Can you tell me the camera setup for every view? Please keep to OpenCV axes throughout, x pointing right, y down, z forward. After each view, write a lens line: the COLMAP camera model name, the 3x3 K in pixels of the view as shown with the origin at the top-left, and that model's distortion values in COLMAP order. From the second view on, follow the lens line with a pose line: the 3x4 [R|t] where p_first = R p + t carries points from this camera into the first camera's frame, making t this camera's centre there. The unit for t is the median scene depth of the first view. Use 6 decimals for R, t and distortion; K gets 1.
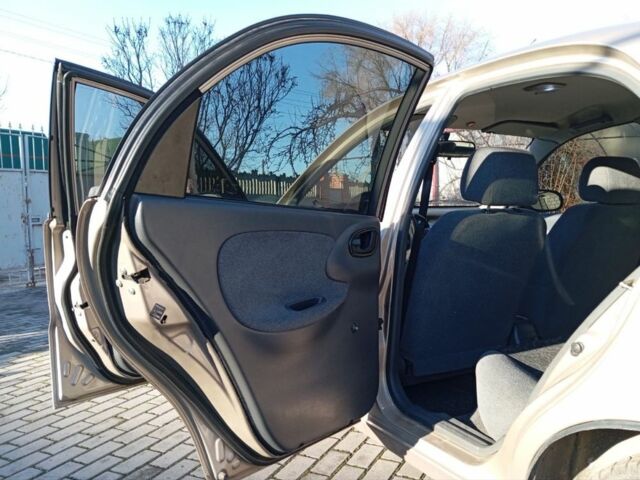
lens RADIAL K [[542.0, 0, 322.0], [0, 542.0, 241.2], [0, 0, 1]] dist [0.027078, -0.046122]
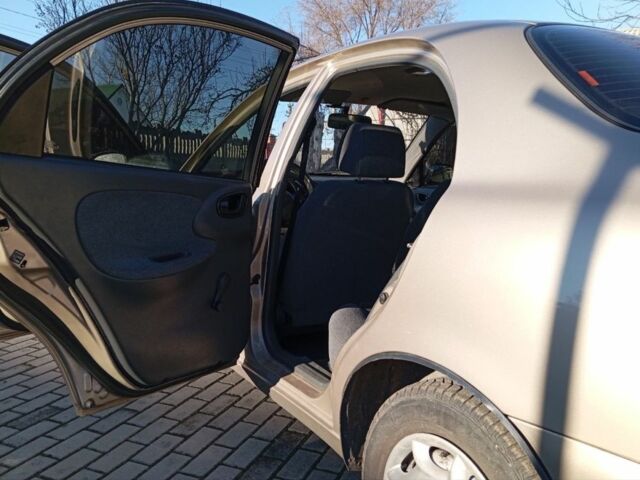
lens RADIAL K [[542.0, 0, 318.0], [0, 542.0, 240.9], [0, 0, 1]] dist [0.027078, -0.046122]
pose [[0.995846, 0.032562, 0.085032, 0.146985], [-0.037946, 0.997324, 0.062482, 0.000366], [-0.082770, -0.065449, 0.994417, -0.120911]]
